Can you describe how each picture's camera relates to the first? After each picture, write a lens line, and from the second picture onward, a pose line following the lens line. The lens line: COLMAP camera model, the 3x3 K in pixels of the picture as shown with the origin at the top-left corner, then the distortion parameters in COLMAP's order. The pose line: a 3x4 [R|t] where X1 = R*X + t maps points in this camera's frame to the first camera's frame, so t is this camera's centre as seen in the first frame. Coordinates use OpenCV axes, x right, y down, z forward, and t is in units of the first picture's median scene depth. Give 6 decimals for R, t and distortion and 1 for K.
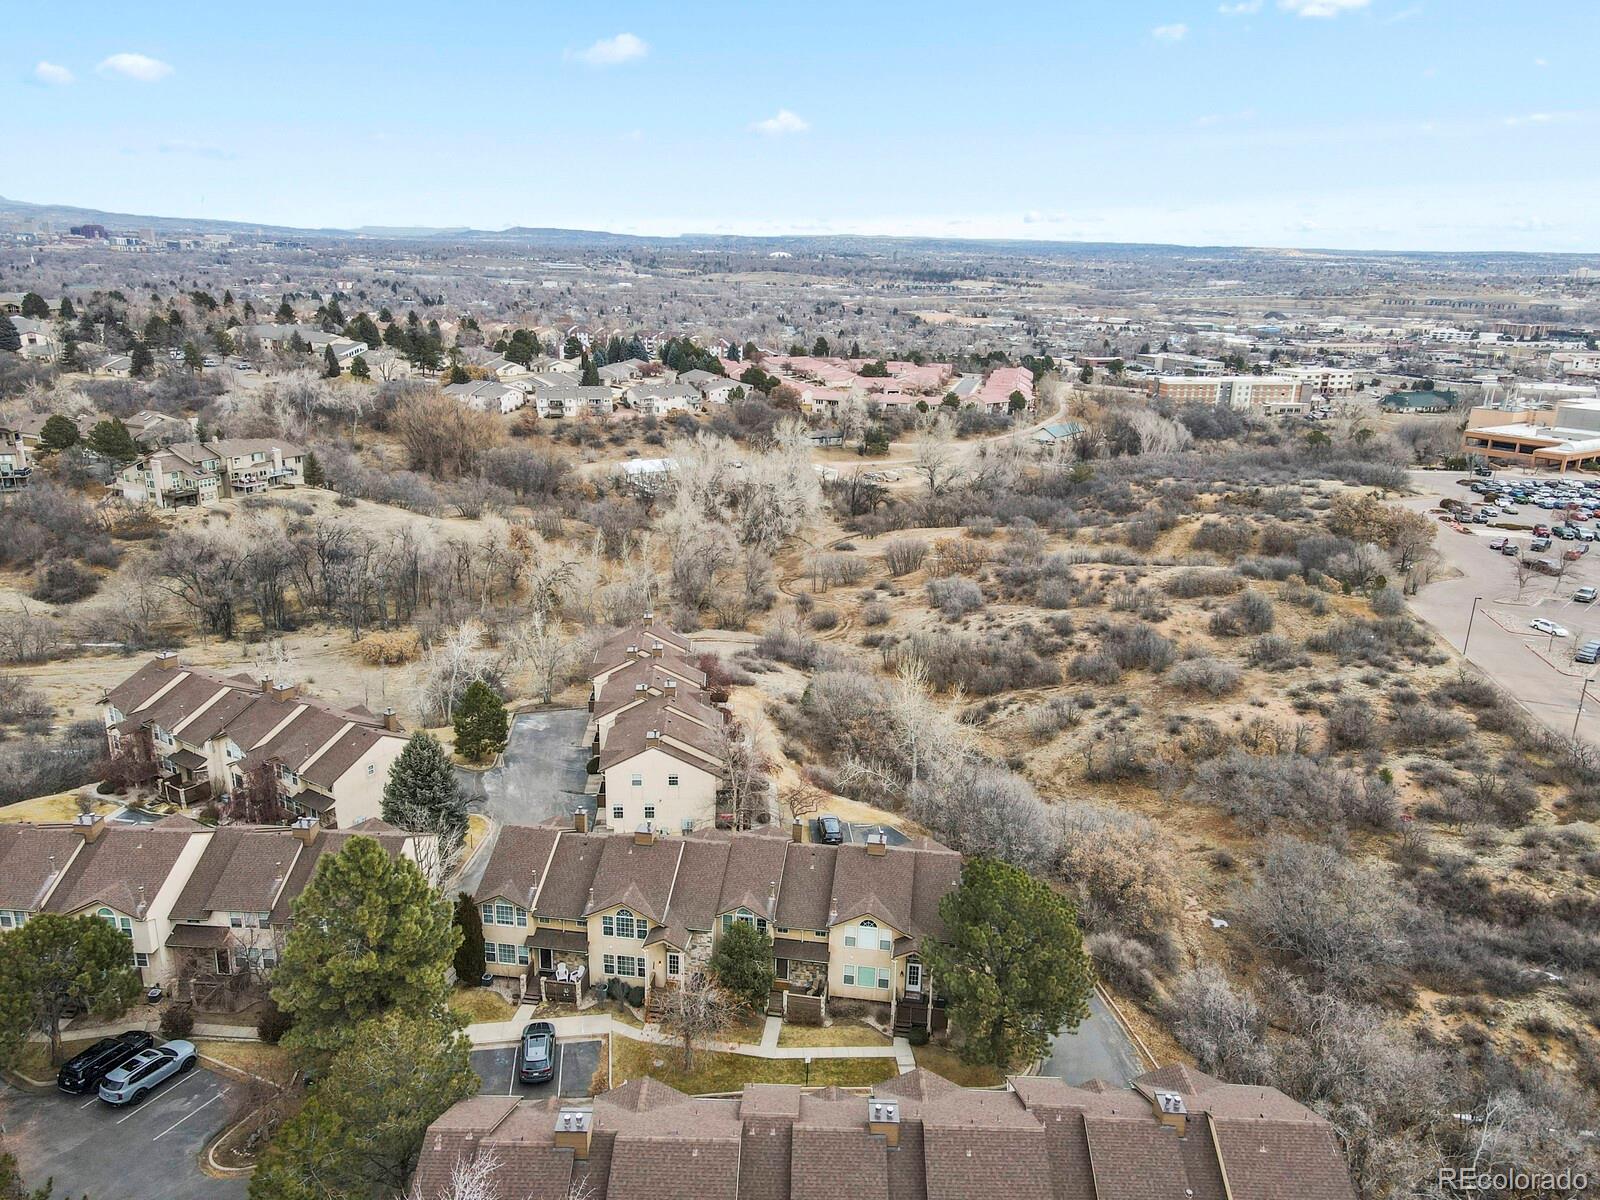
lens RADIAL K [[1158.1, 0, 805.2], [0, 1158.1, 609.5], [0, 0, 1]] dist [0.050848, 0.006937]
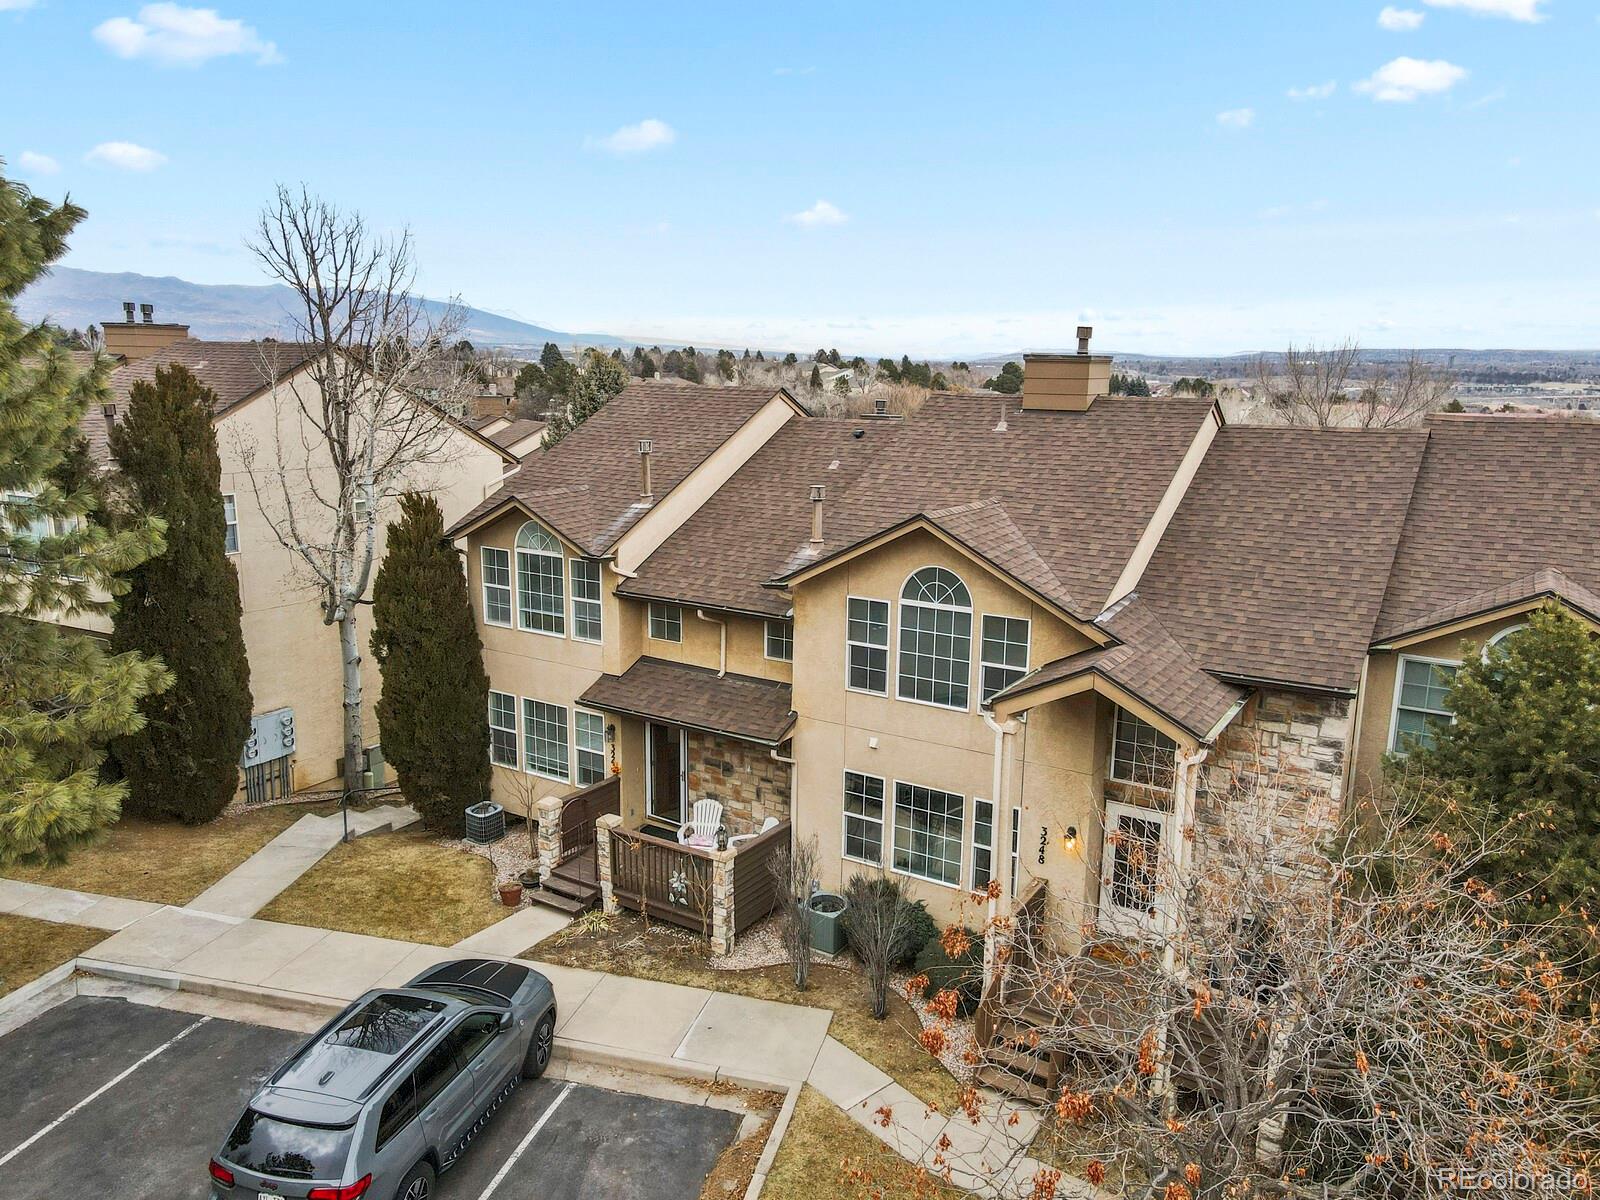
lens RADIAL K [[1158.1, 0, 805.2], [0, 1158.1, 609.5], [0, 0, 1]] dist [0.050848, 0.006937]
pose [[0.914953, 0.074013, -0.396715, -0.086026], [-0.113955, 0.990416, -0.078040, 0.281957], [0.387137, 0.116611, 0.914619, 0.768275]]
